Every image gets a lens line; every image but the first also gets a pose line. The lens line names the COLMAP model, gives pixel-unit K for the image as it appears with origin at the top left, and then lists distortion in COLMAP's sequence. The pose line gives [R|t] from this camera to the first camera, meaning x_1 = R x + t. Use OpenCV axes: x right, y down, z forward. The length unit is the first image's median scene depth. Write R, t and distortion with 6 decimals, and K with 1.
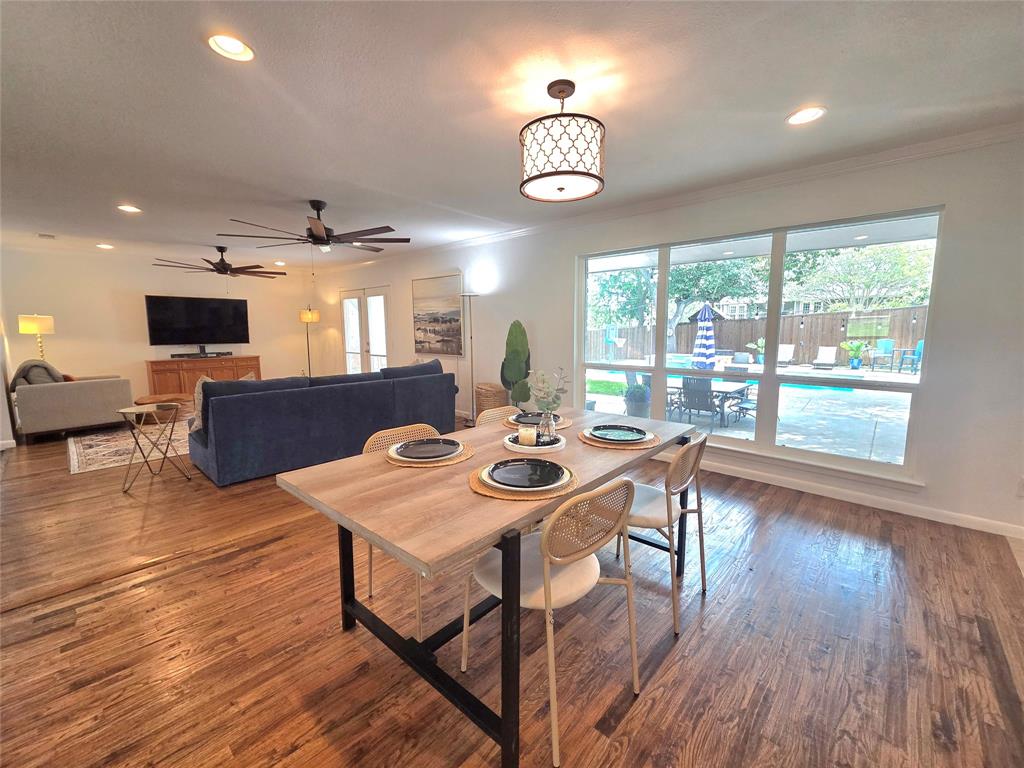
lens RADIAL K [[419.7, 0, 510.0], [0, 419.7, 380.7], [0, 0, 1]] dist [0.002113, 0.000002]
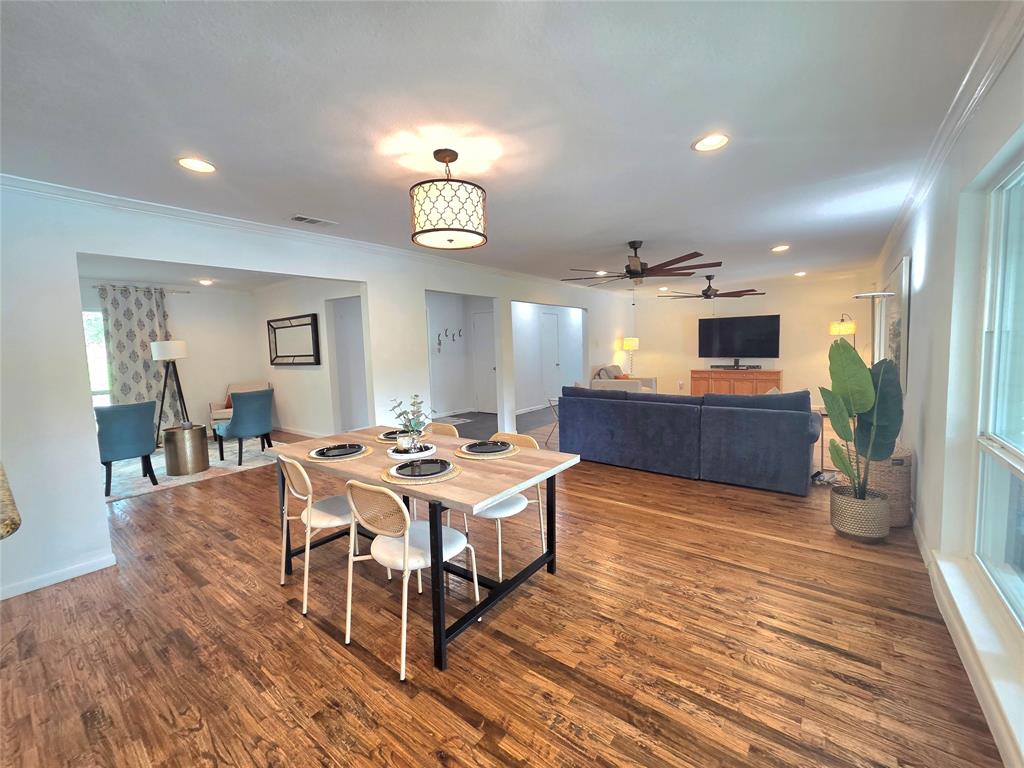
lens RADIAL K [[419.7, 0, 510.0], [0, 419.7, 380.7], [0, 0, 1]] dist [0.002113, 0.000002]
pose [[0.087561, 0.083043, -0.992692, 0.424305], [-0.097712, 0.992430, 0.074402, -0.061326], [0.991355, 0.090483, 0.095013, 0.360406]]
